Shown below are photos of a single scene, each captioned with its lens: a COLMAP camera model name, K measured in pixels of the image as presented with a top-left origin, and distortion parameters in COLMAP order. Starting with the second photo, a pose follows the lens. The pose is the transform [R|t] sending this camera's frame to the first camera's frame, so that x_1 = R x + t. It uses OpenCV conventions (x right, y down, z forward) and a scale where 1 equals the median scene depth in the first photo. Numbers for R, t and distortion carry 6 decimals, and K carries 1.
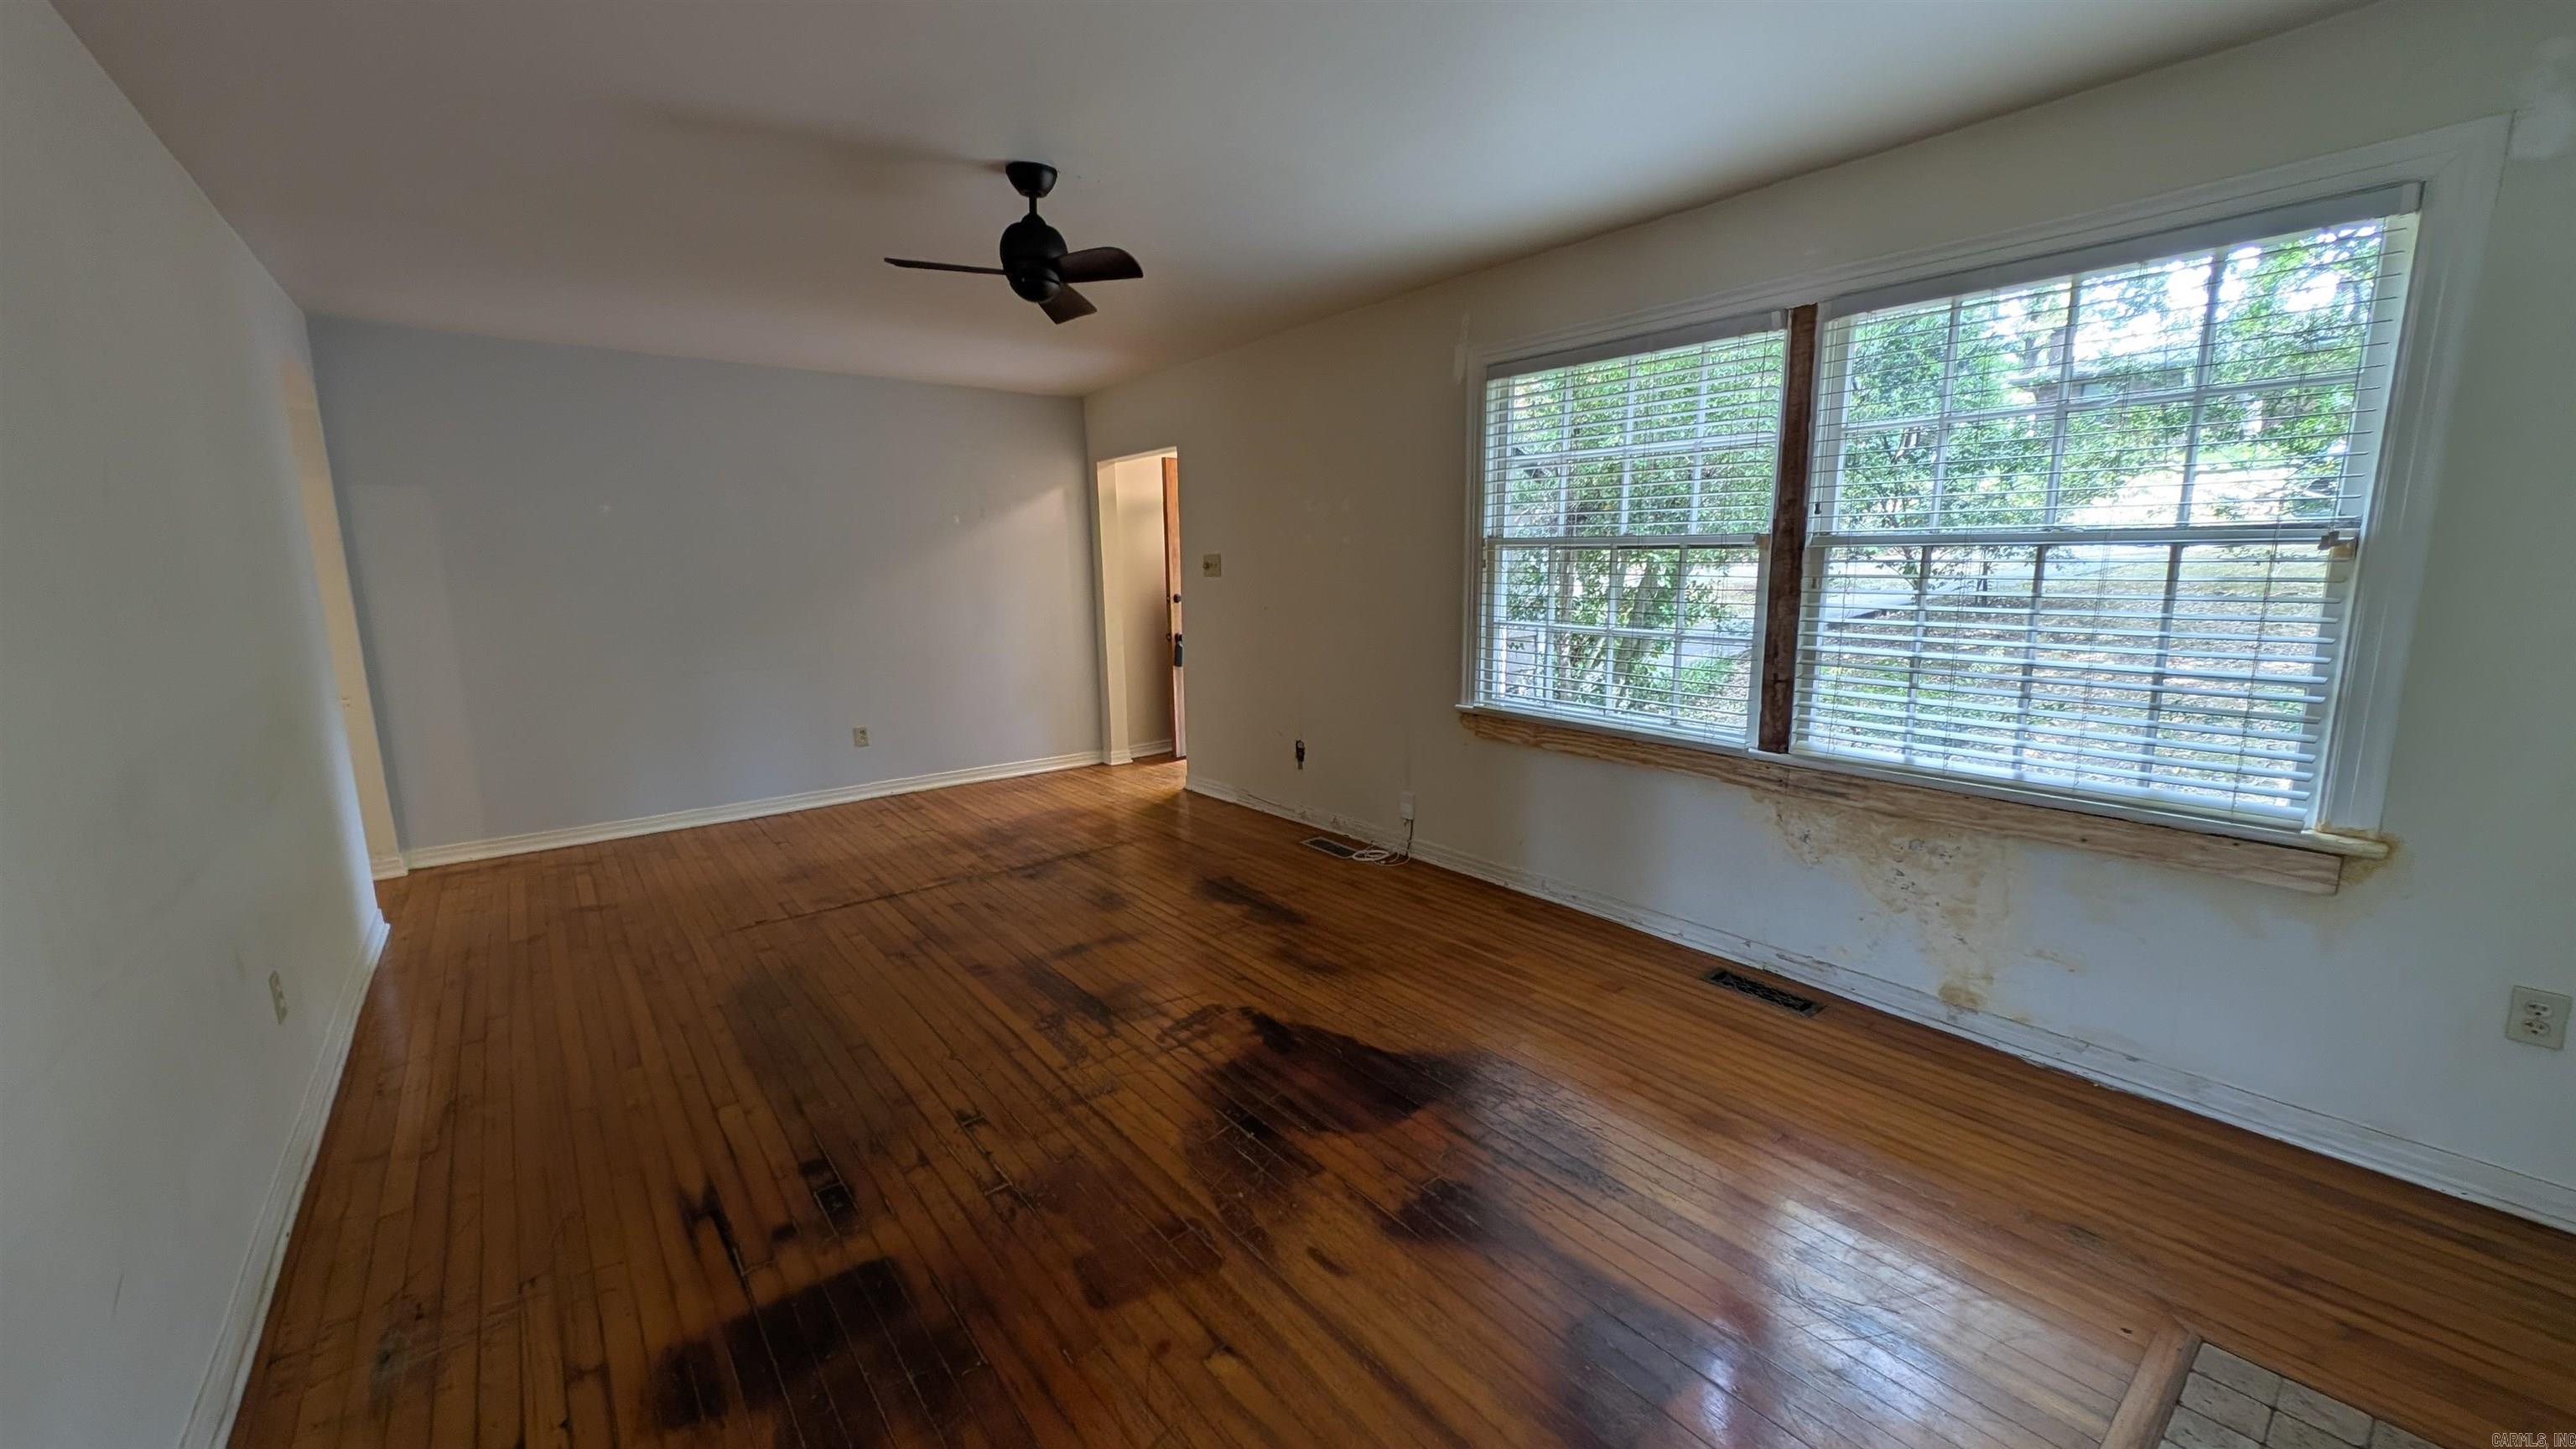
lens RADIAL K [[959.2, 0, 1288.0], [0, 959.2, 724.5], [0, 0, 1]] dist [0.021600, -0.012540]
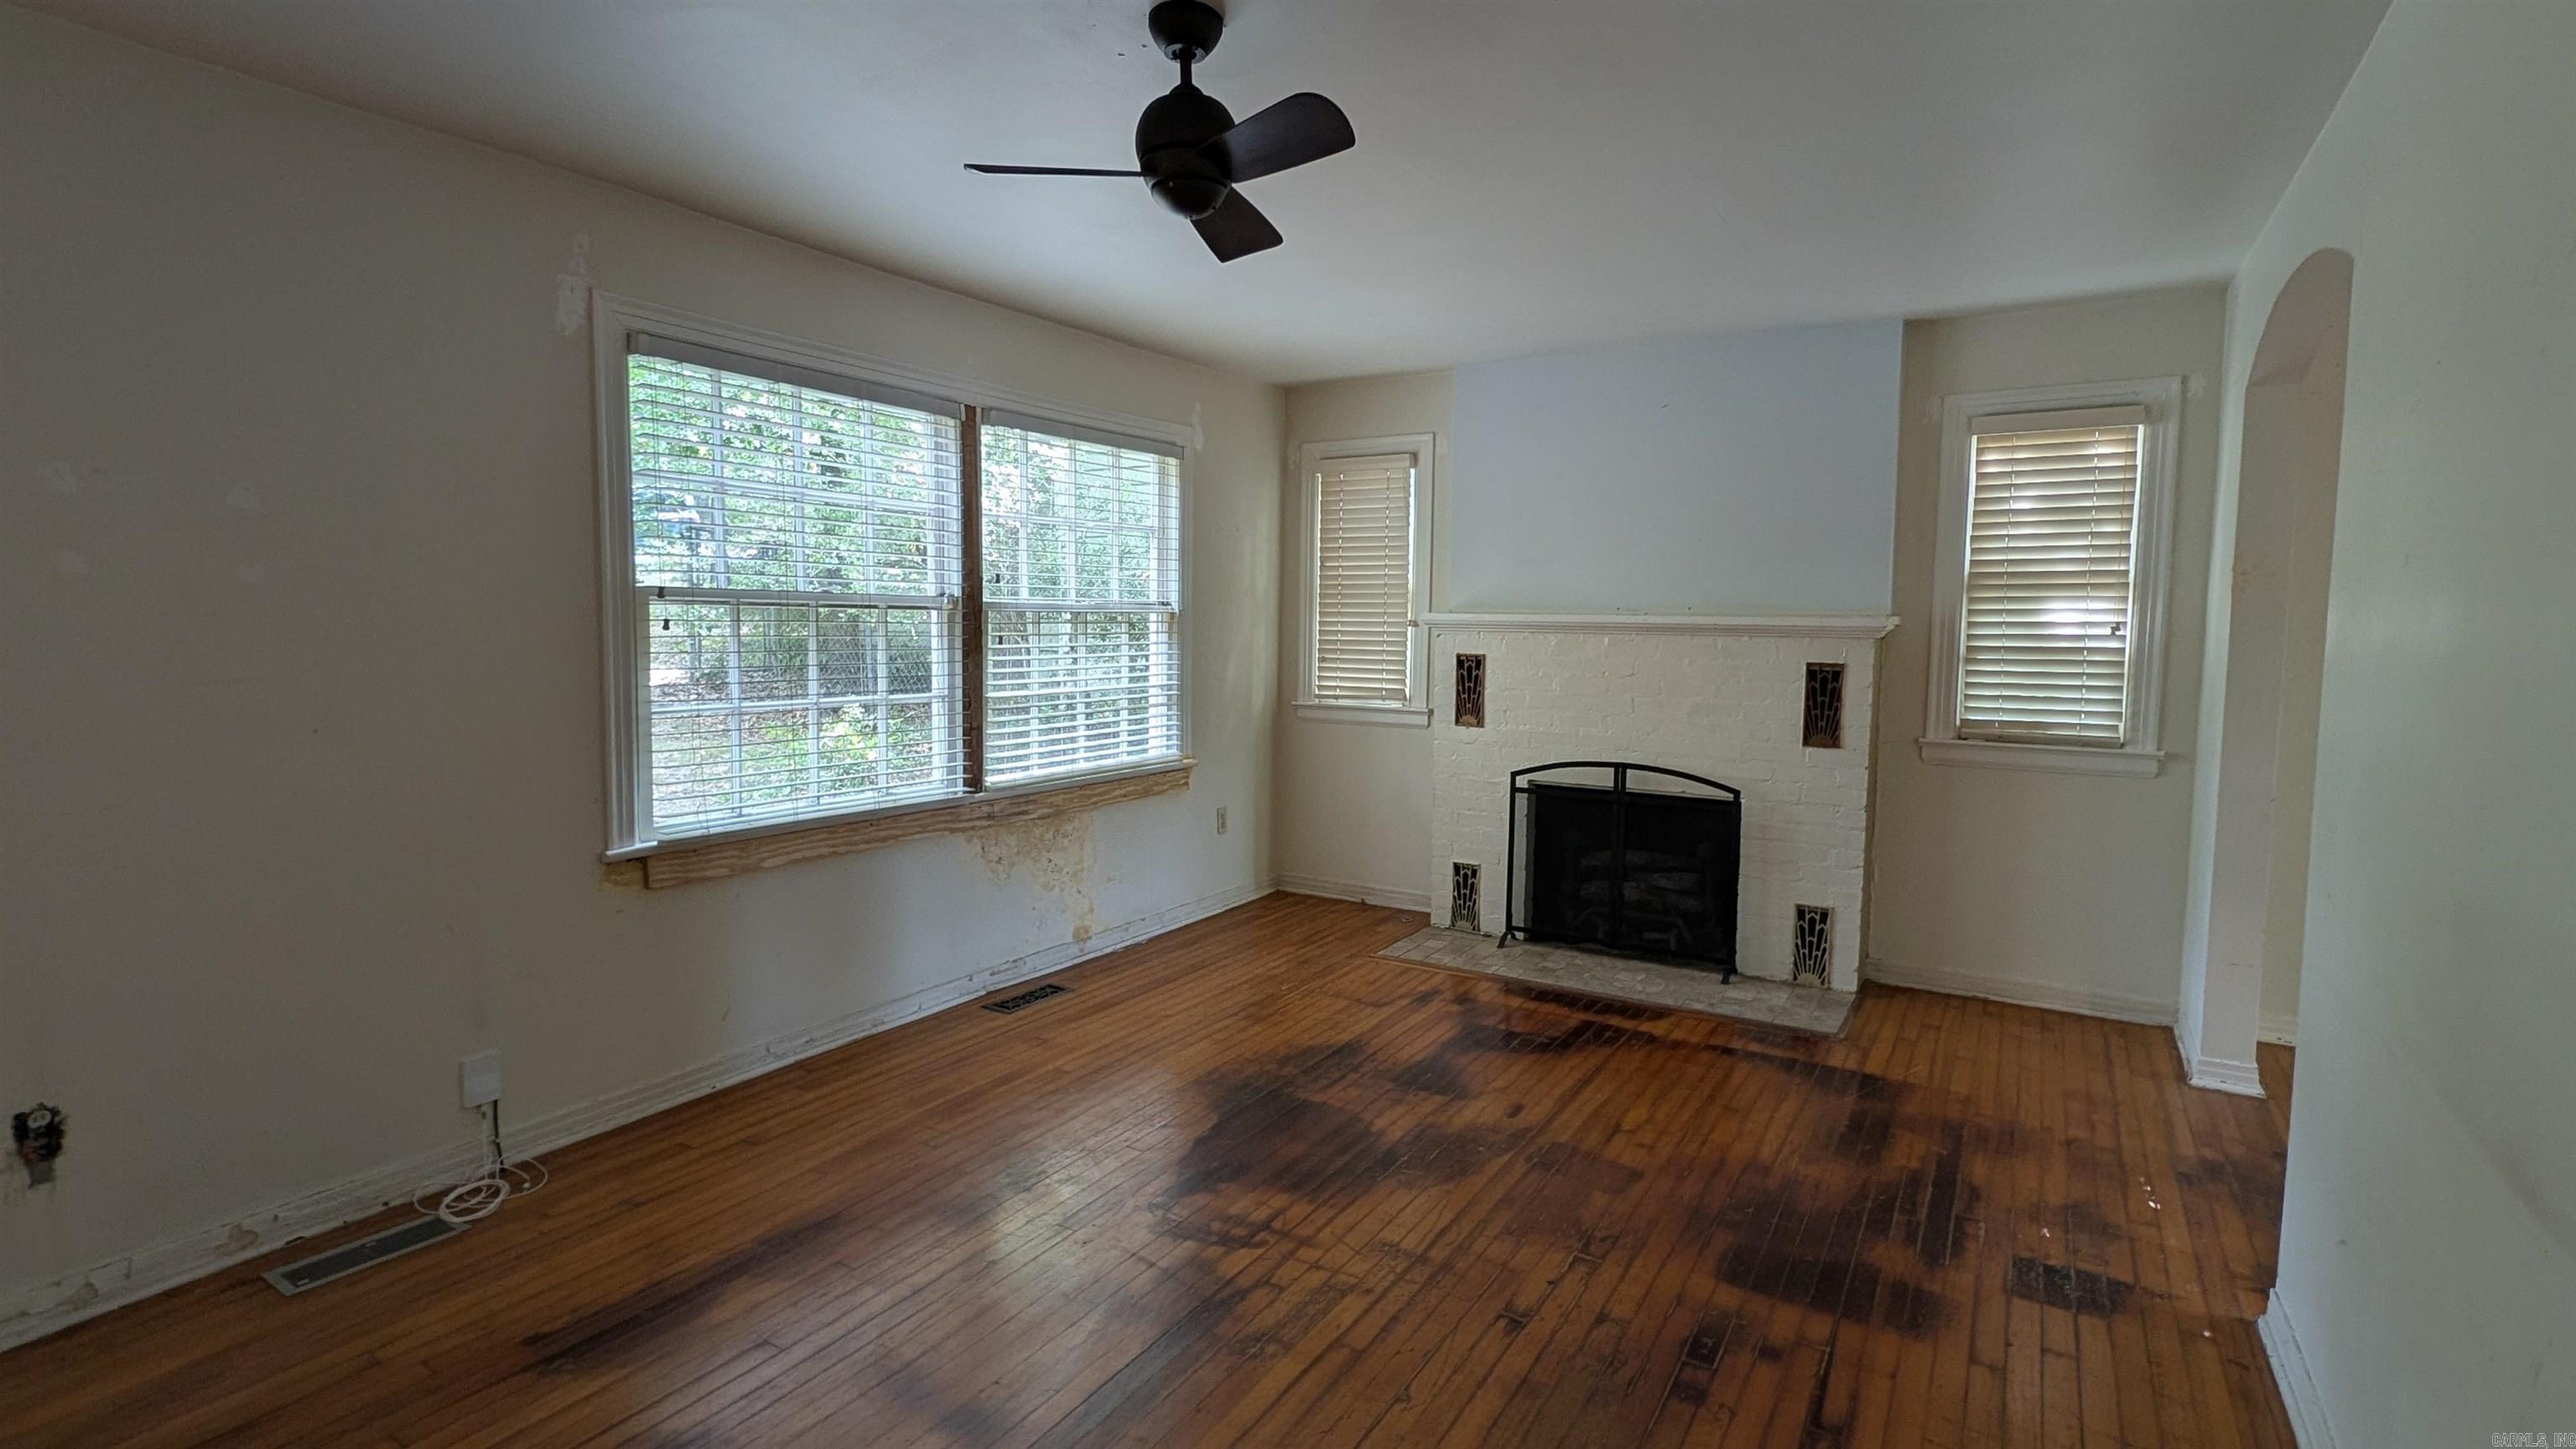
lens RADIAL K [[1224.1, 0, 1289.0], [0, 1224.1, 701.6], [0, 0, 1]] dist [0.010352, -0.000111]
pose [[-0.340491, -0.056760, 0.938533, -1.014513], [0.158778, 0.980370, 0.116893, -0.197676], [-0.926745, 0.188819, -0.324795, 1.205323]]
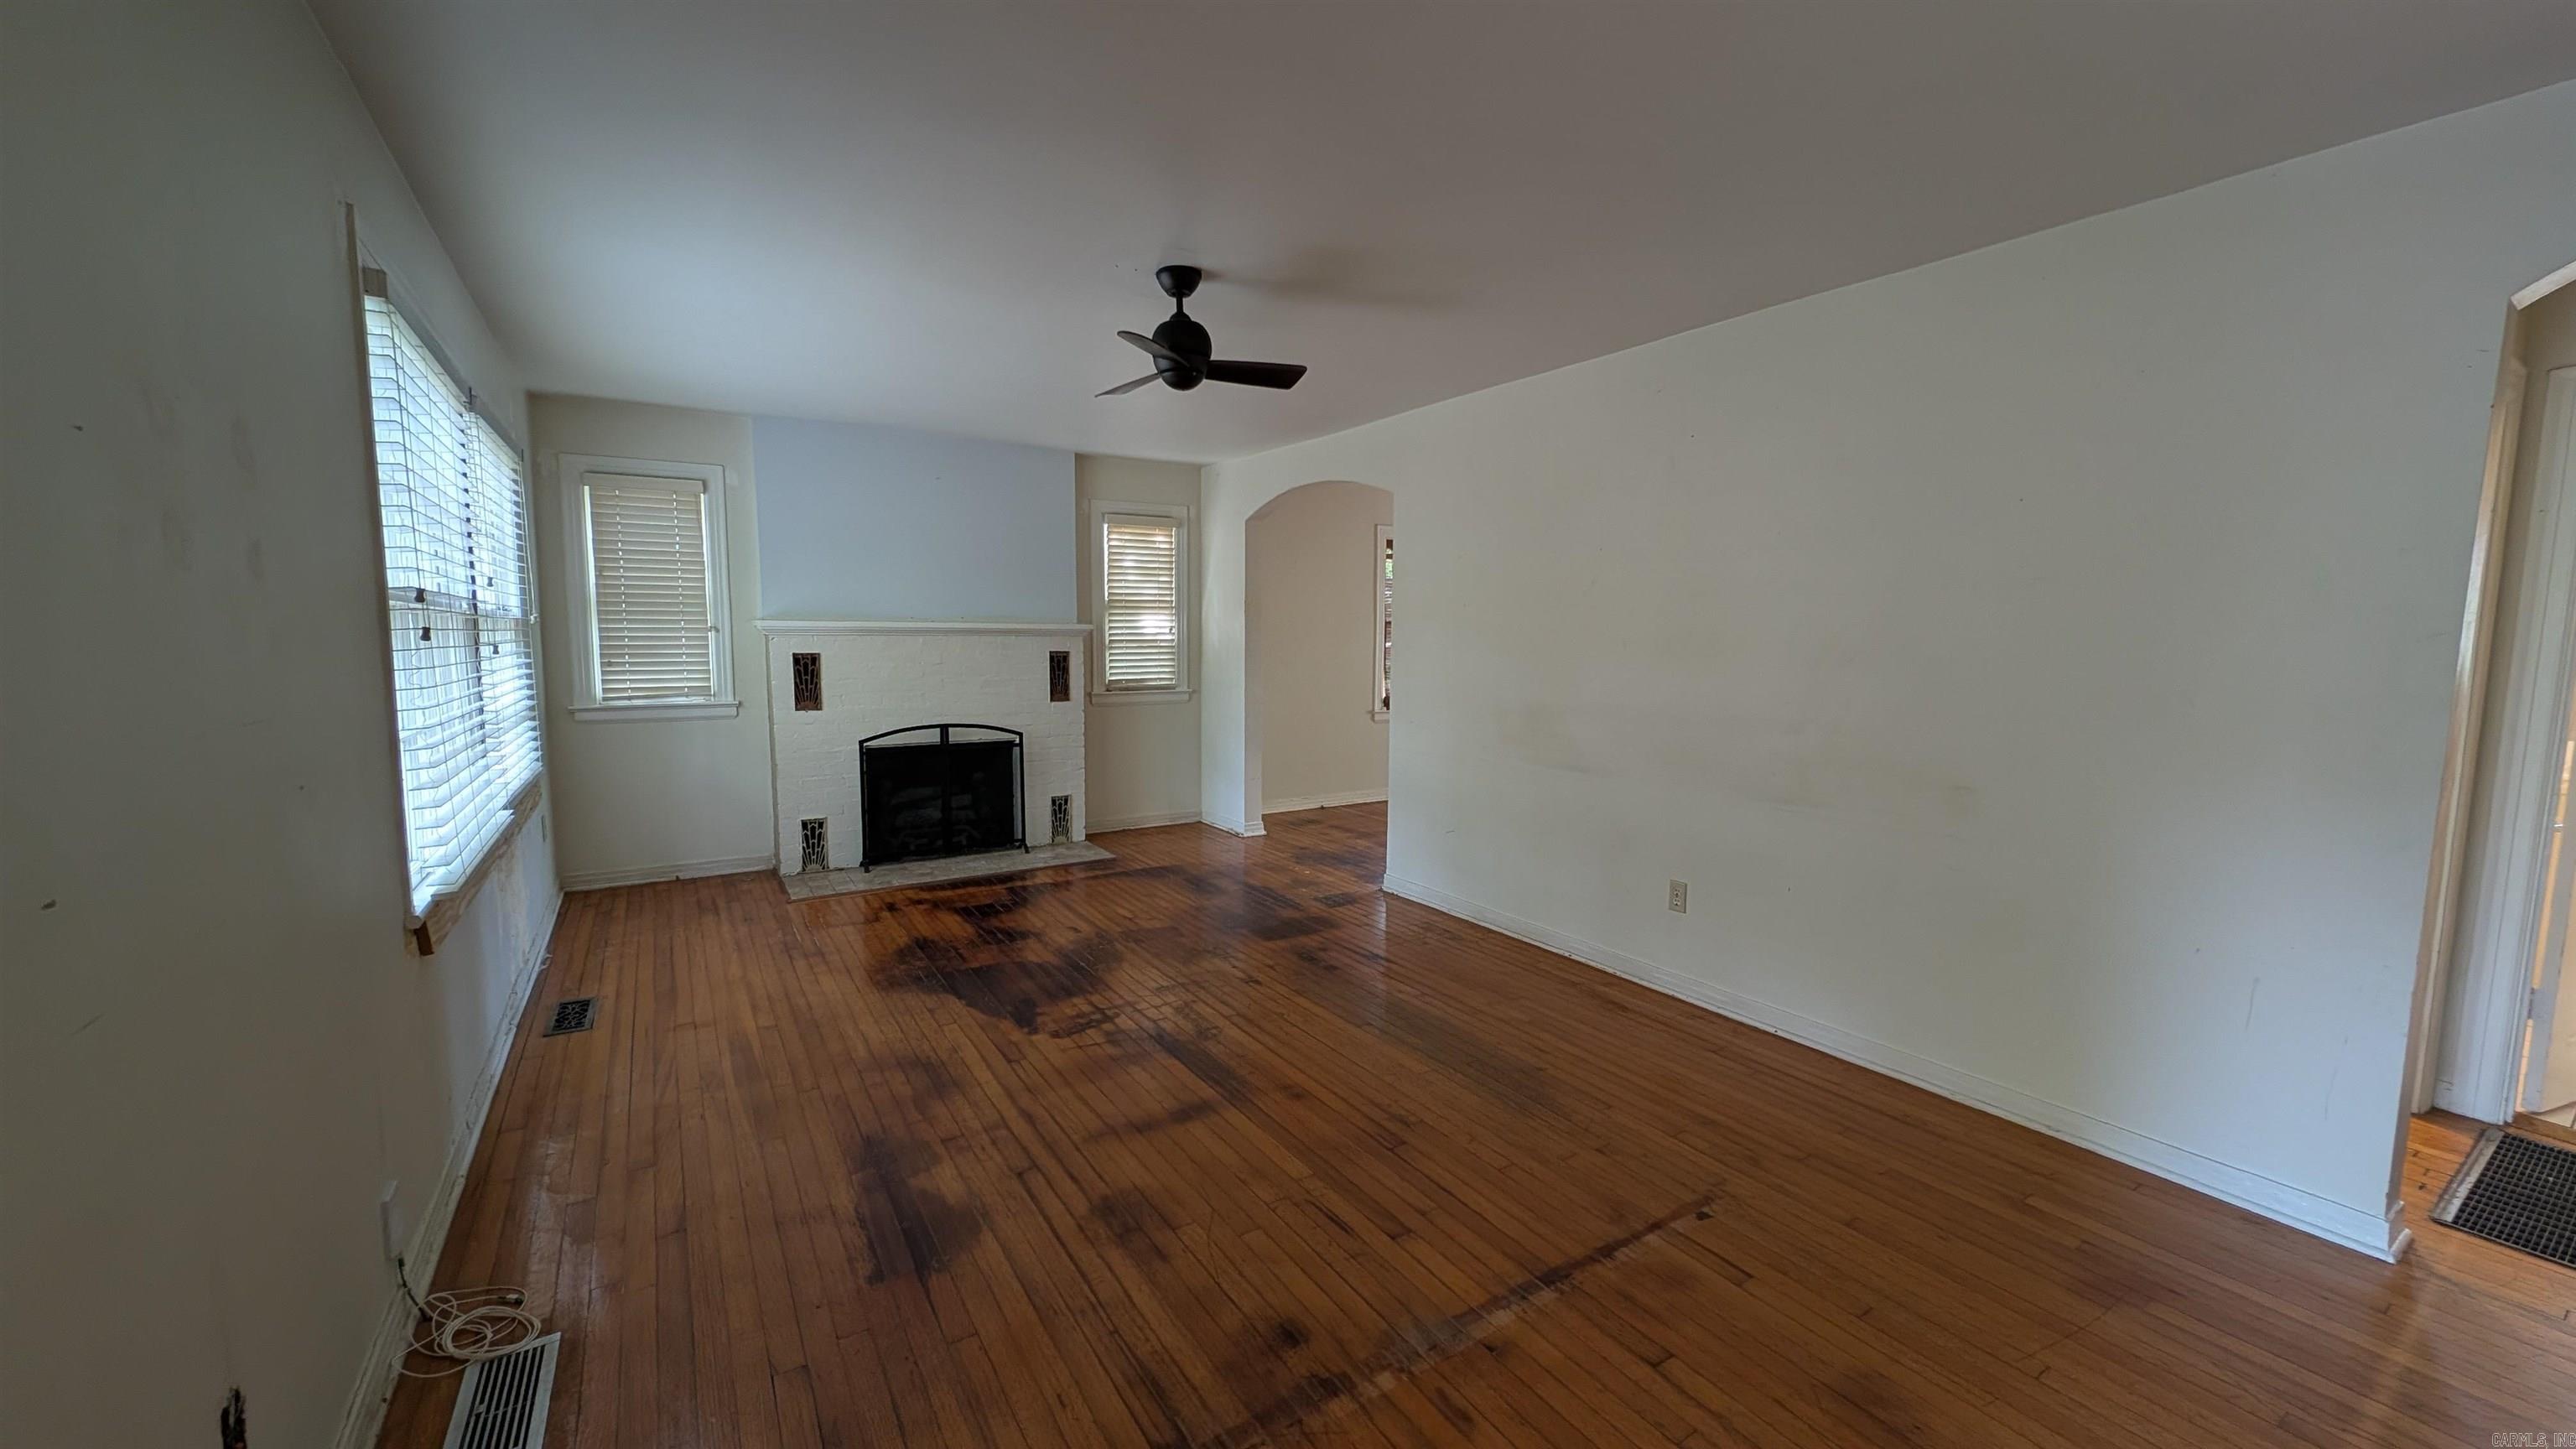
lens RADIAL K [[959.2, 0, 1288.0], [0, 959.2, 724.5], [0, 0, 1]] dist [0.021600, -0.012540]
pose [[-0.994798, -0.002505, 0.101832, -0.469191], [0.024947, 0.963262, 0.267403, -0.344396], [-0.098761, 0.268553, -0.958189, 2.036807]]
